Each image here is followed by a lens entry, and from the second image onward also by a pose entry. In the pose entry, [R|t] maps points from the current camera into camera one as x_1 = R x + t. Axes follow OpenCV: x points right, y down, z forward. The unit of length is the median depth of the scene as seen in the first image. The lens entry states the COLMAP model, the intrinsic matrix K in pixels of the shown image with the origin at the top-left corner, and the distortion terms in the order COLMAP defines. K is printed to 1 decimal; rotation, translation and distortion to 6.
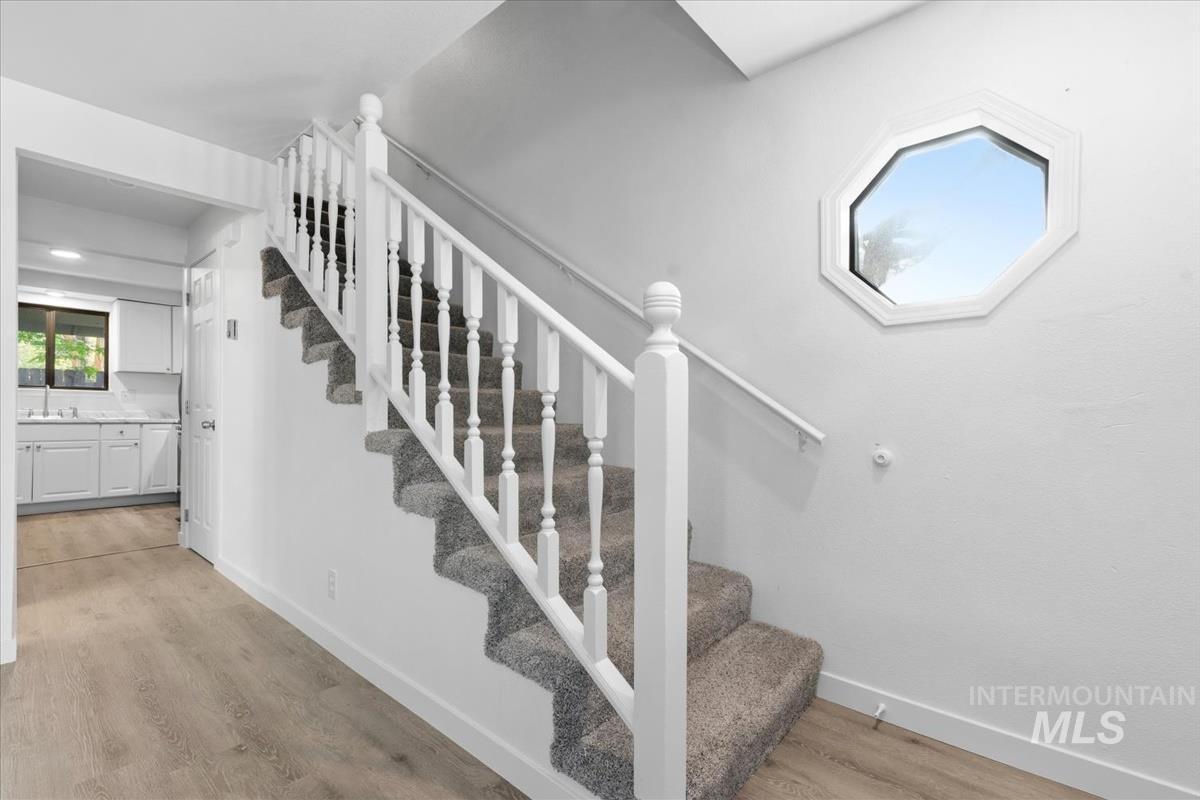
lens RADIAL K [[542.1, 0, 598.2], [0, 542.1, 407.7], [0, 0, 1]] dist [0.013373, 0.000329]
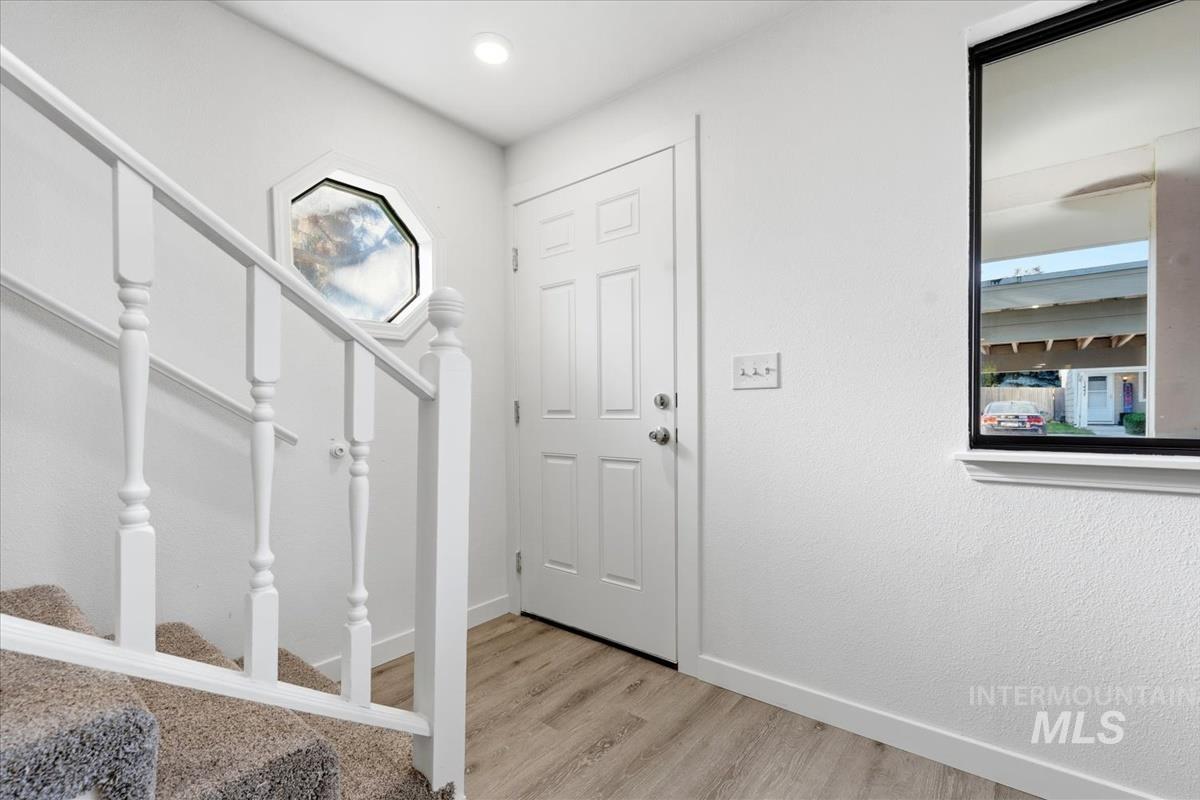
lens RADIAL K [[506.1, 0, 602.5], [0, 506.1, 420.2], [0, 0, 1]] dist [-0.003336, -0.000164]
pose [[-0.074589, -0.024127, 0.996922, -0.211809], [0.002090, 0.999701, 0.024350, 0.001836], [-0.997212, 0.003900, -0.074516, 0.193901]]
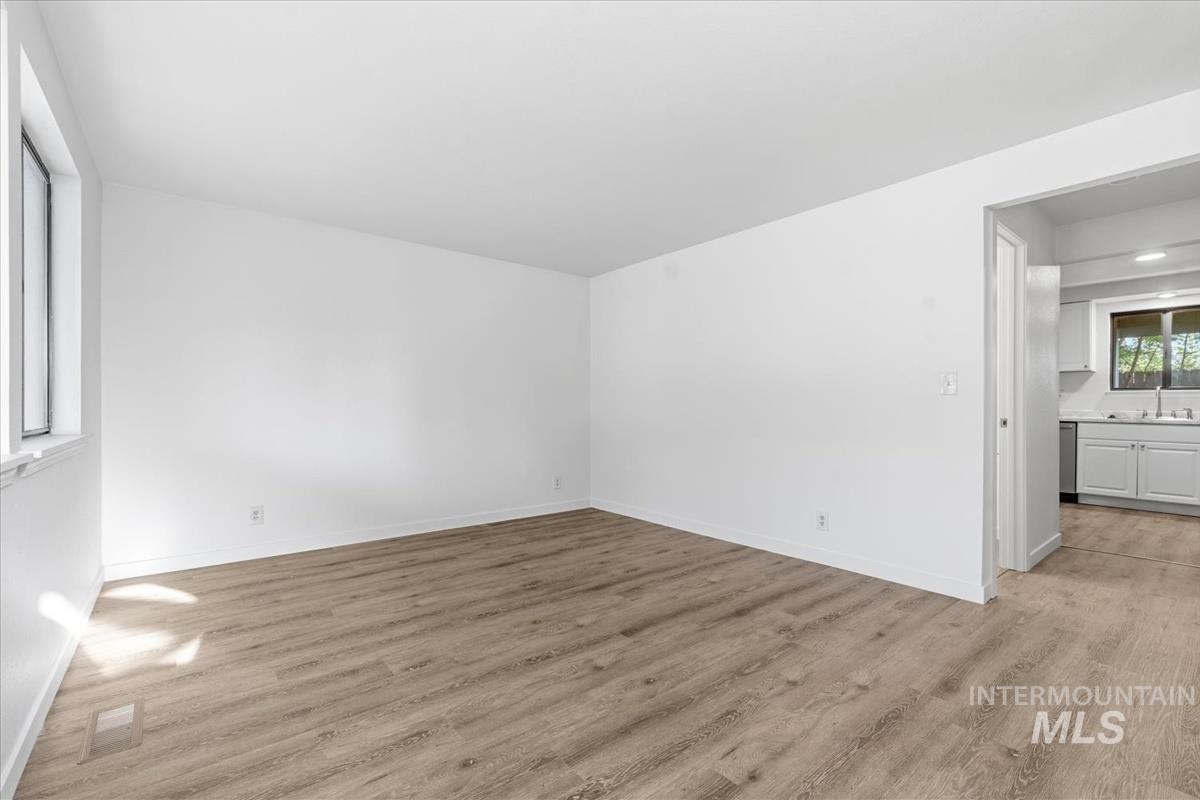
lens RADIAL K [[526.0, 0, 600.0], [0, 526.0, 400.0], [0, 0, 1]] dist [0.000370, -0.000338]
pose [[-0.165142, -0.020783, -0.986051, 0.140928], [0.001251, 0.999773, -0.021281, 0.003425], [0.986269, -0.004748, -0.165079, 0.147791]]
